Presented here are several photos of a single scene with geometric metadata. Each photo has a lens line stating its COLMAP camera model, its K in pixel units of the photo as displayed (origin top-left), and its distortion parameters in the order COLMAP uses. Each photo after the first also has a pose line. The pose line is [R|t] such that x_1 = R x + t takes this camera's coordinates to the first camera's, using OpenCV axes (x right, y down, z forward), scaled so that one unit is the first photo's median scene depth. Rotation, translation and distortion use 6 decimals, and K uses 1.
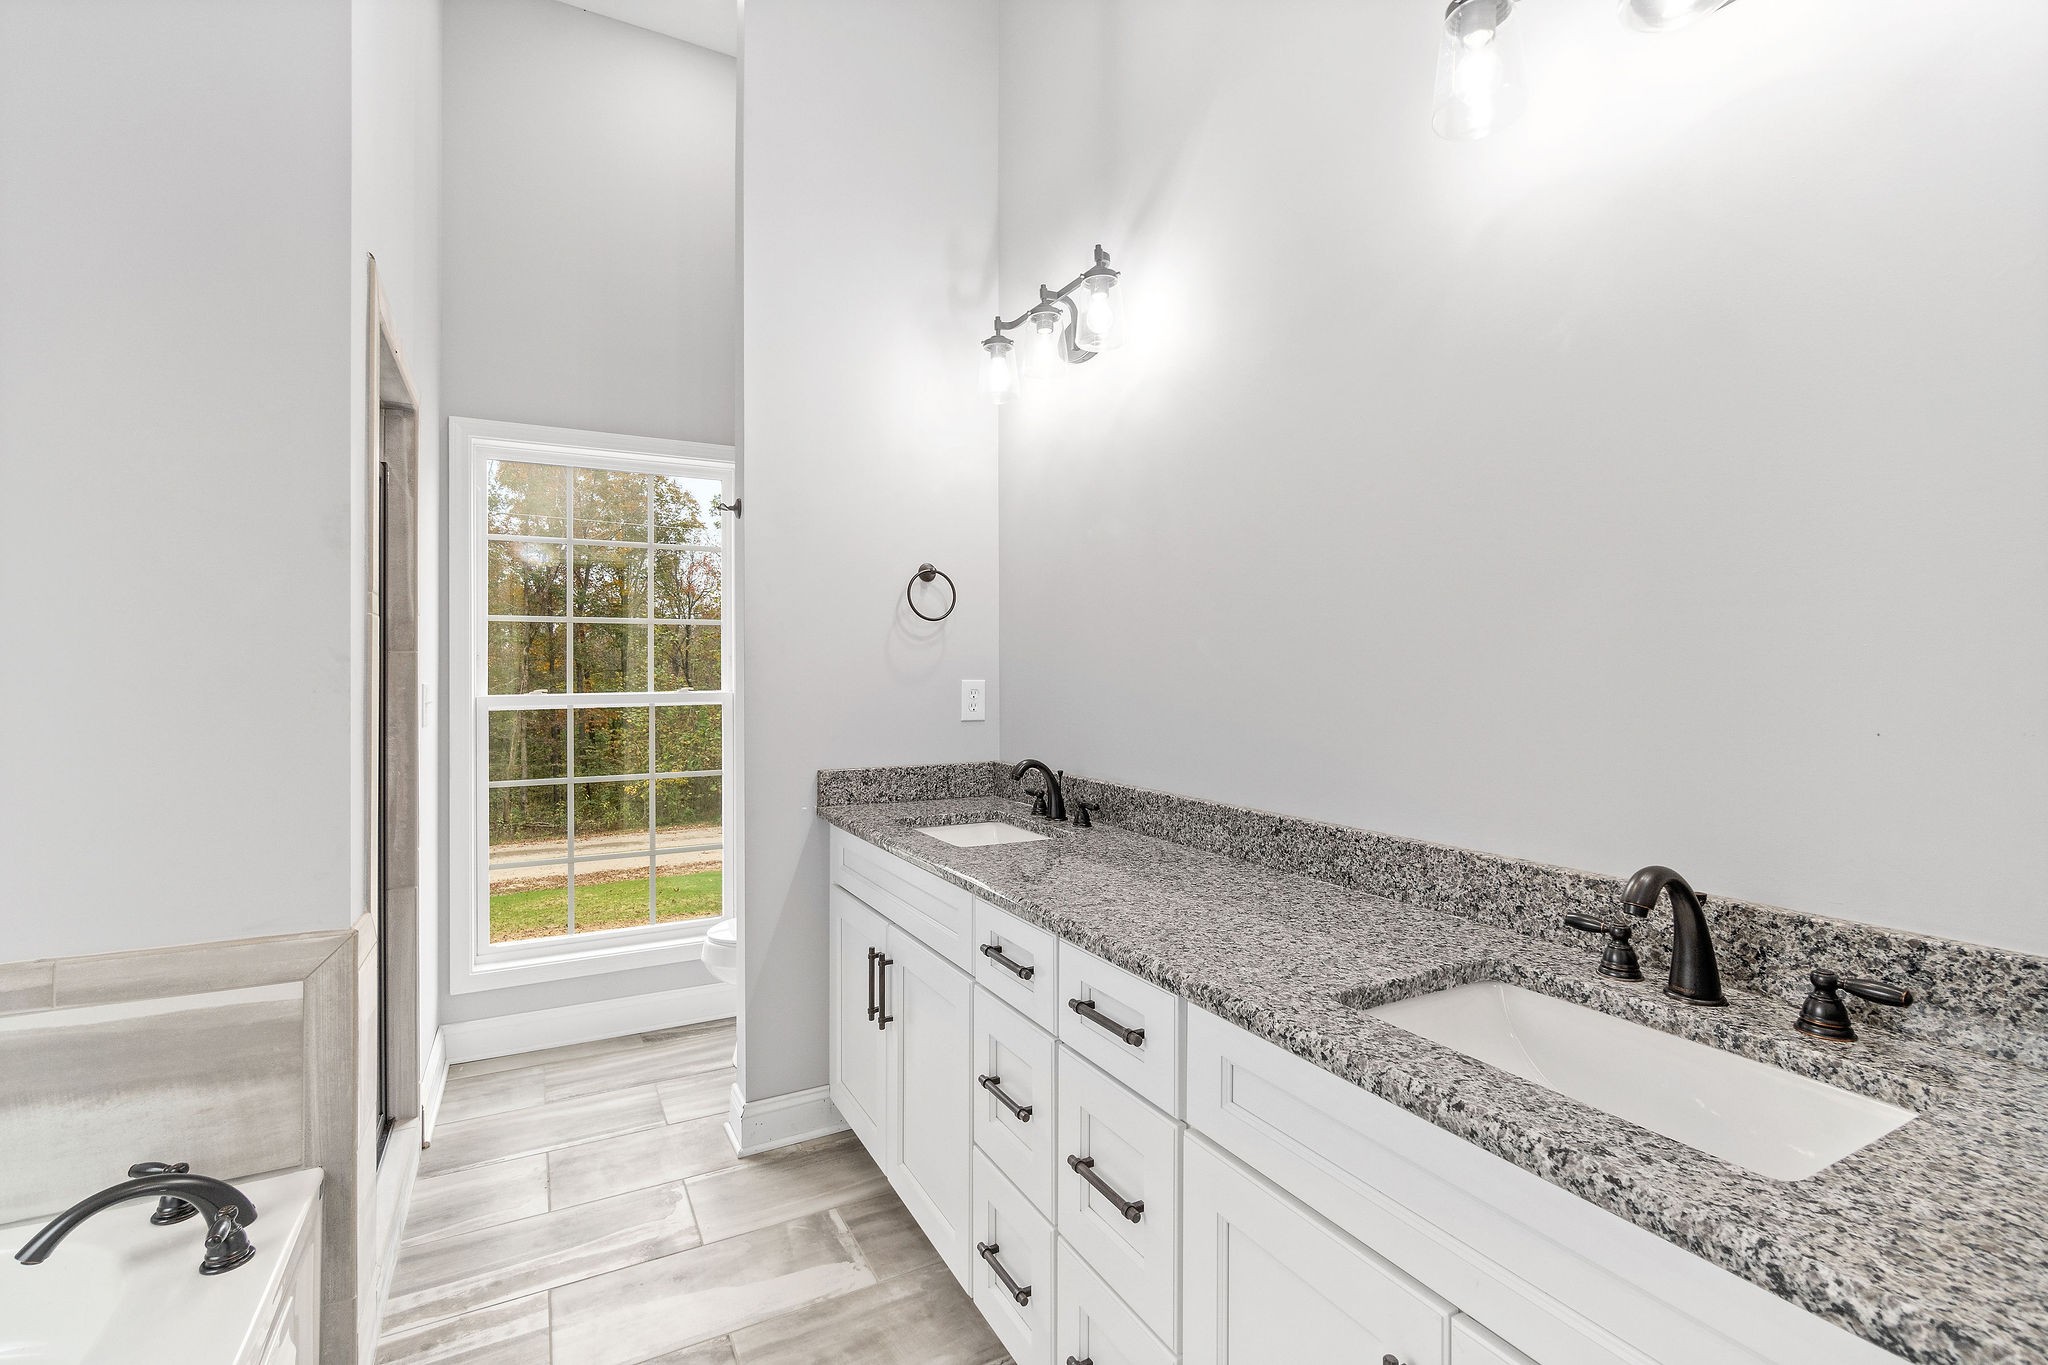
lens RADIAL K [[901.0, 0, 1018.8], [0, 901.0, 685.3], [0, 0, 1]] dist [-0.002549, 0.000010]
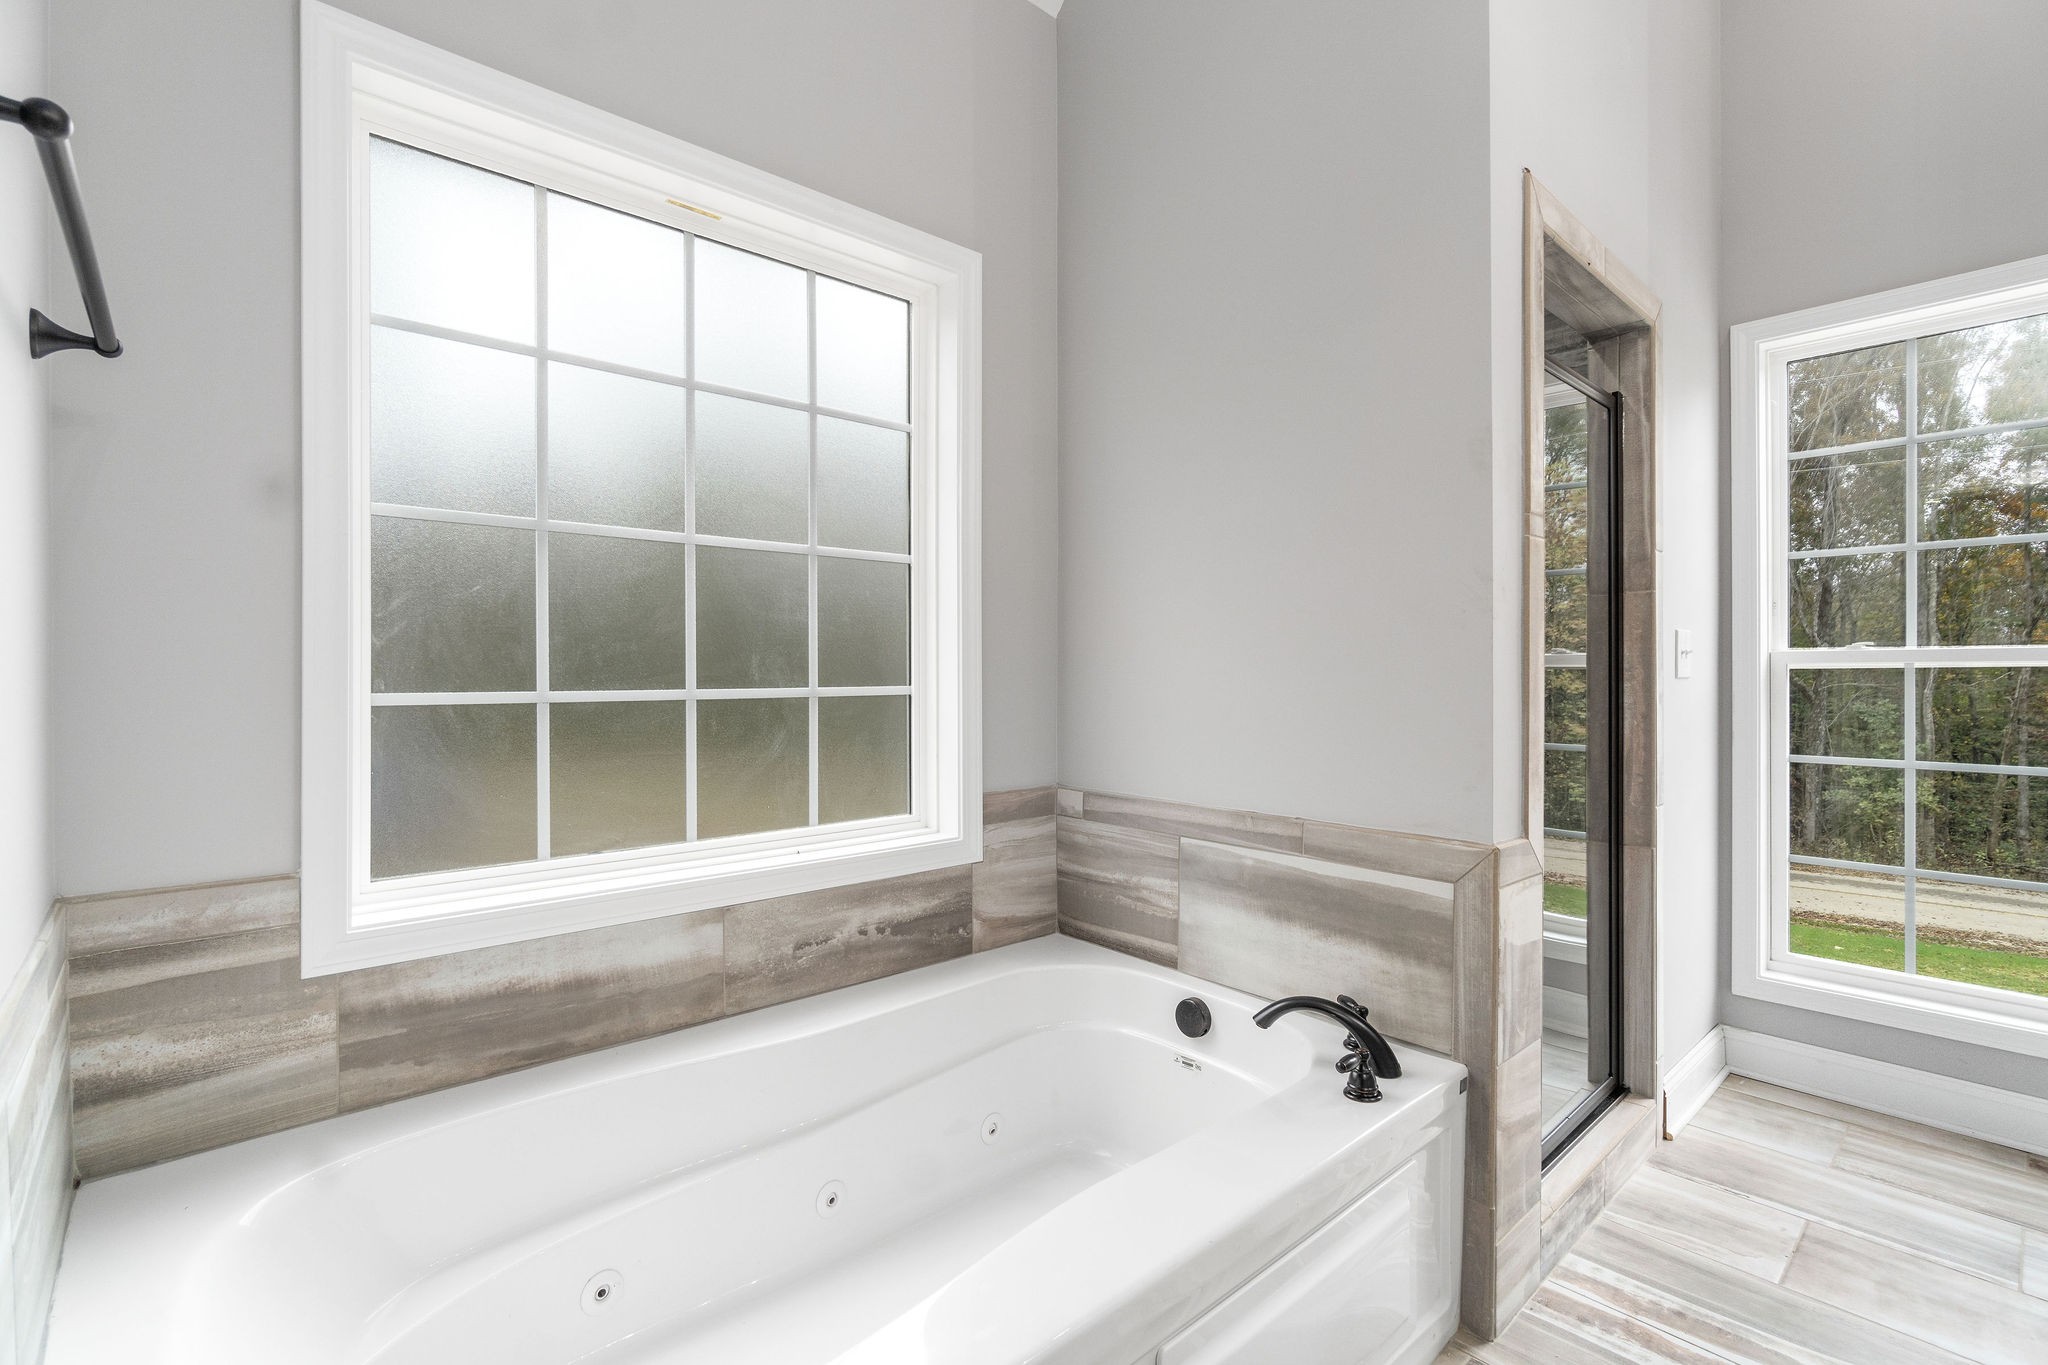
lens RADIAL K [[925.9, 0, 1024.1], [0, 925.9, 685.7], [0, 0, 1]] dist [-0.003302, -0.000104]
pose [[0.235461, 0.014775, -0.971772, 0.118310], [-0.009972, 0.999869, 0.012786, 0.065823], [0.971833, 0.006680, 0.235577, 0.190439]]
